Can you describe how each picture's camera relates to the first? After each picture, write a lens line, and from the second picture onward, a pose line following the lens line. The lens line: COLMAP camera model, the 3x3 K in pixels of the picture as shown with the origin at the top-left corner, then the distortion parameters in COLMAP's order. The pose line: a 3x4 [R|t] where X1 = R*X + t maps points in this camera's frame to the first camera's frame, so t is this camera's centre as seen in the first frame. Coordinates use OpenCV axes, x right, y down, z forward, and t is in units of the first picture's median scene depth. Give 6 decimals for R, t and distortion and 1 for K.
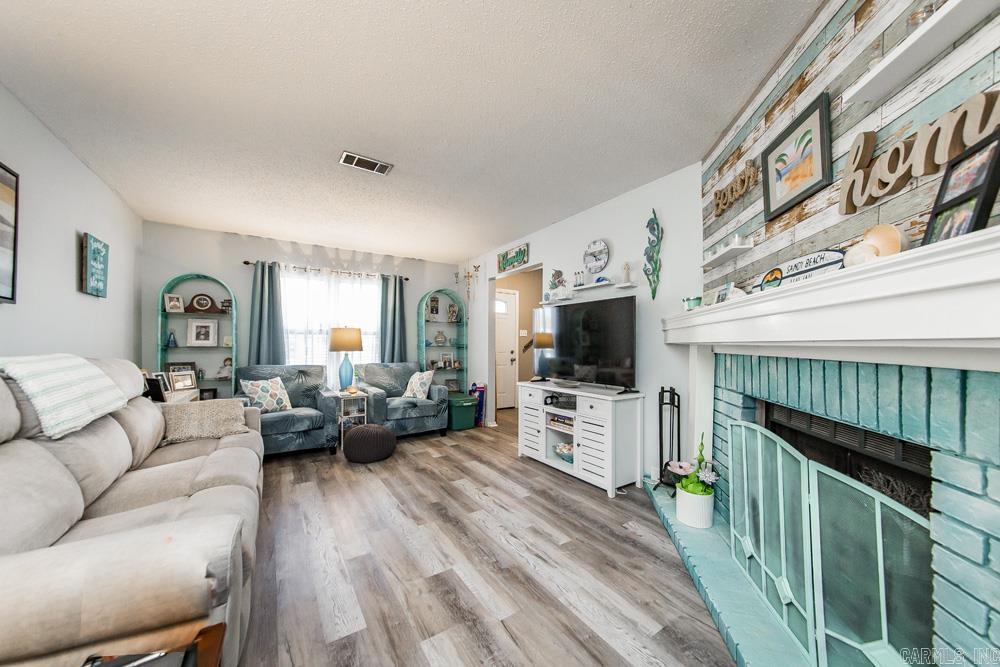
lens RADIAL K [[348.9, 0, 497.9], [0, 348.9, 347.5], [0, 0, 1]] dist [0.000899, 0.000016]
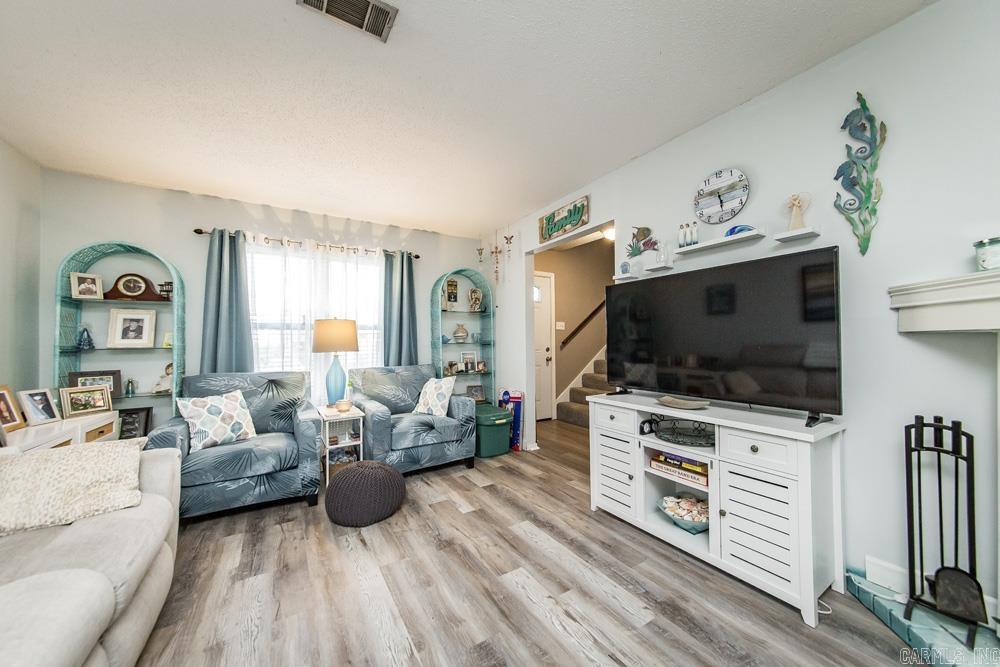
lens RADIAL K [[353.3, 0, 495.1], [0, 353.3, 335.3], [0, 0, 1]] dist [-0.001656, -0.000135]
pose [[0.999488, -0.013928, -0.028817, -0.092484], [0.013215, 0.999606, -0.024780, -0.001209], [0.029151, 0.024387, 0.999277, 0.310106]]
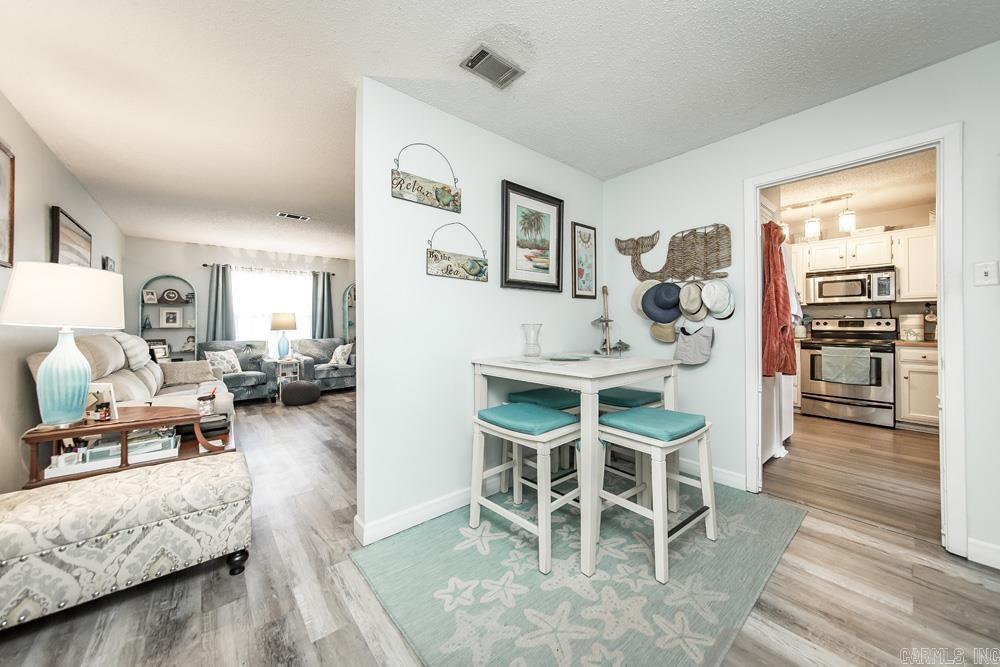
lens RADIAL K [[355.1, 0, 494.9], [0, 355.1, 322.1], [0, 0, 1]] dist [-0.000406, -0.000010]
pose [[0.993337, -0.009668, 0.114839, 0.248719], [0.010964, 0.999883, -0.010655, 0.004257], [-0.114722, 0.011843, 0.993327, -0.520294]]
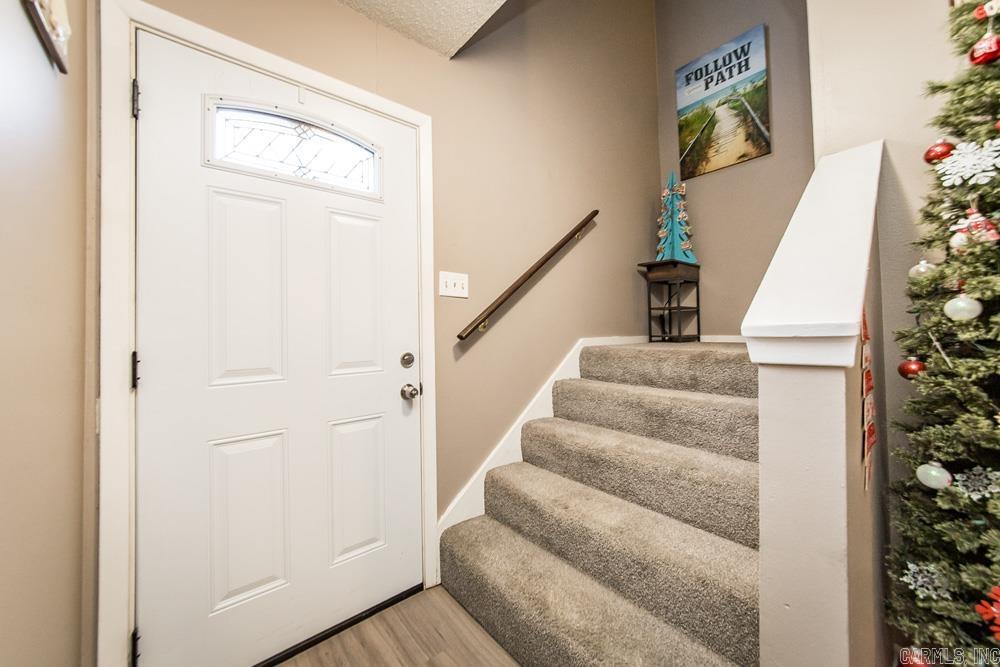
lens RADIAL K [[366.3, 0, 501.1], [0, 366.3, 318.7], [0, 0, 1]] dist [-0.000442, -0.000026]
pose [[0.992316, -0.020090, 0.122089, 0.123440], [0.024007, 0.999240, -0.030703, -0.010167], [-0.121380, 0.033398, 0.992044, 1.220970]]
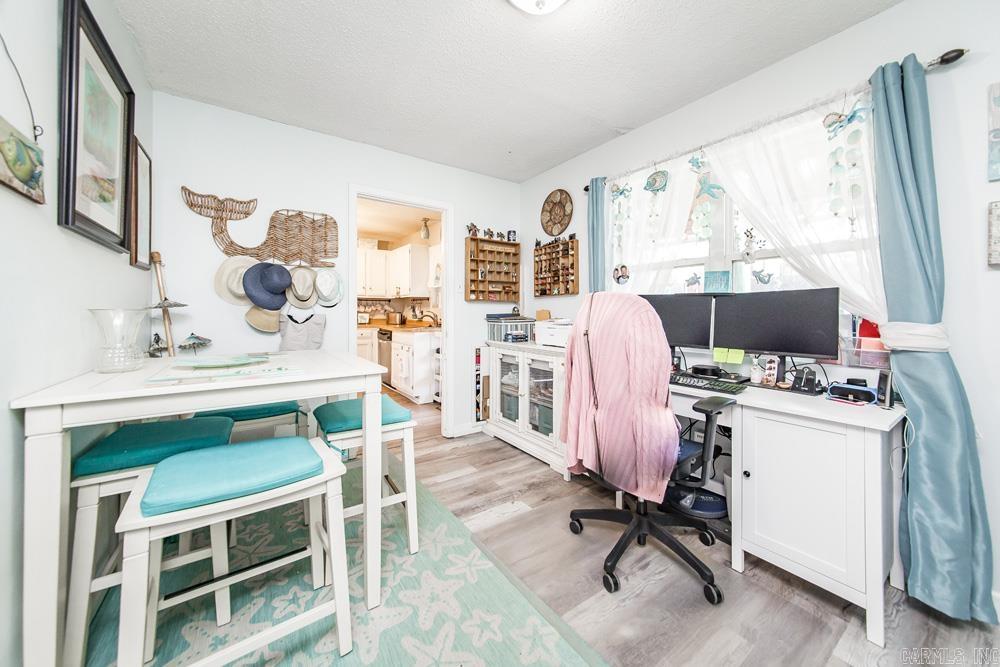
lens RADIAL K [[358.6, 0, 494.6], [0, 358.6, 311.8], [0, 0, 1]] dist [-0.000211, 0.000036]
pose [[-0.018162, -0.004429, 0.999825, 0.041017], [0.004617, 0.999979, 0.004514, 0.004405], [-0.999824, 0.004698, -0.018141, -0.222226]]
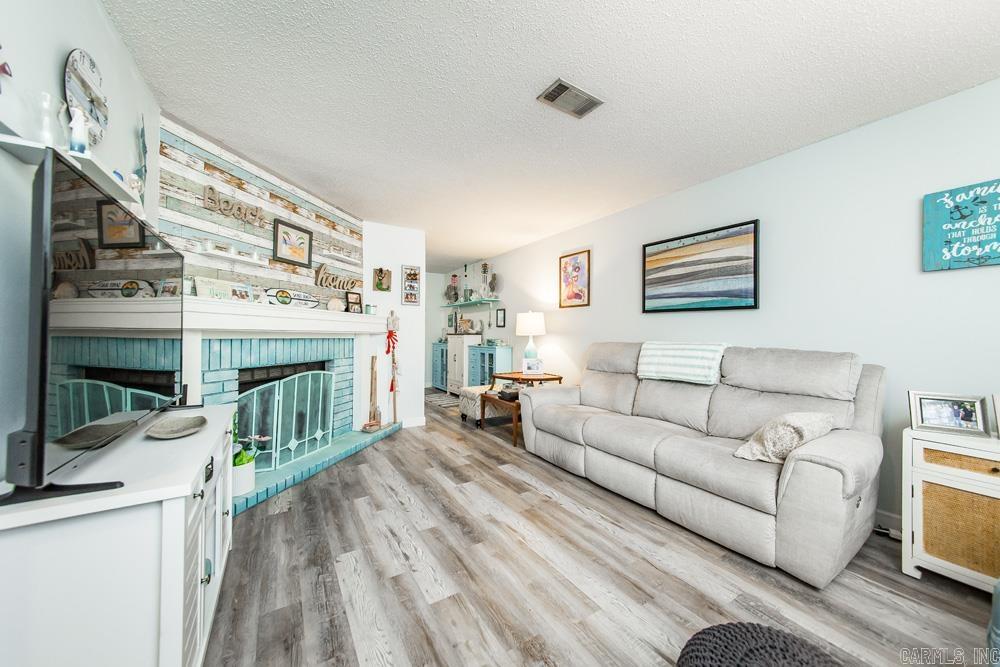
lens RADIAL K [[353.3, 0, 495.1], [0, 353.3, 335.3], [0, 0, 1]] dist [-0.001656, -0.000135]
pose [[-0.999562, -0.011844, 0.027125, -0.155367], [-0.011587, 0.999887, 0.009617, -0.008540], [-0.027236, 0.009299, -0.999586, 1.176769]]
